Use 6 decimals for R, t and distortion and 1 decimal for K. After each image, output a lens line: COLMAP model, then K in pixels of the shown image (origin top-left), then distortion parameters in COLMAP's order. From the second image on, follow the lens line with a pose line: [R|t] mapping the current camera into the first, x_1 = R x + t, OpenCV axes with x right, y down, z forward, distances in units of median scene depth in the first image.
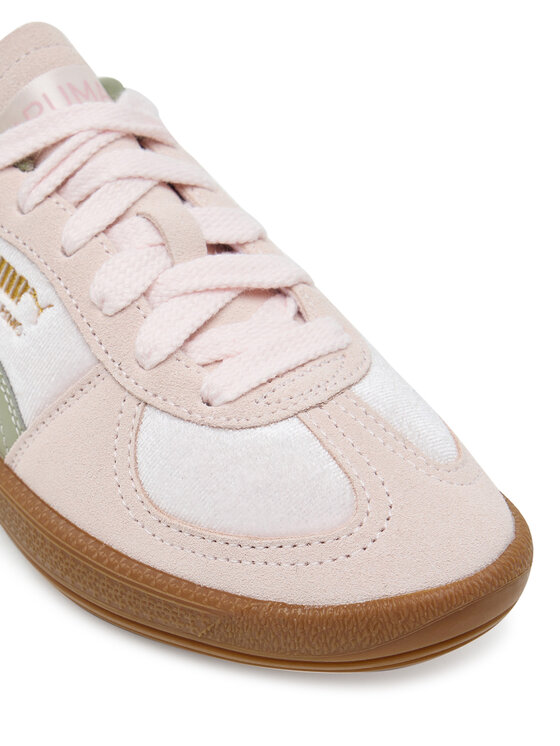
lens RADIAL K [[1691.8, 0, 280.8], [0, 1691.8, 372.9], [0, 0, 1]] dist [-0.129223, 0.000000]
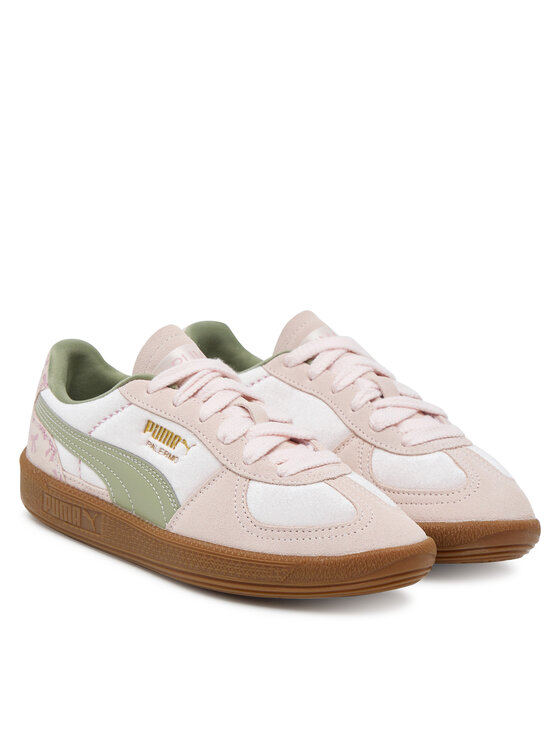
lens RADIAL K [[2197.5, 0, 279.7], [0, 2197.5, 372.9], [0, 0, 1]] dist [0.193367, 0.000000]
pose [[0.988271, 0.020400, 0.151341, -0.436642], [0.037932, 0.927182, -0.372685, 0.868572], [-0.147923, 0.374054, 0.915534, -1.469780]]
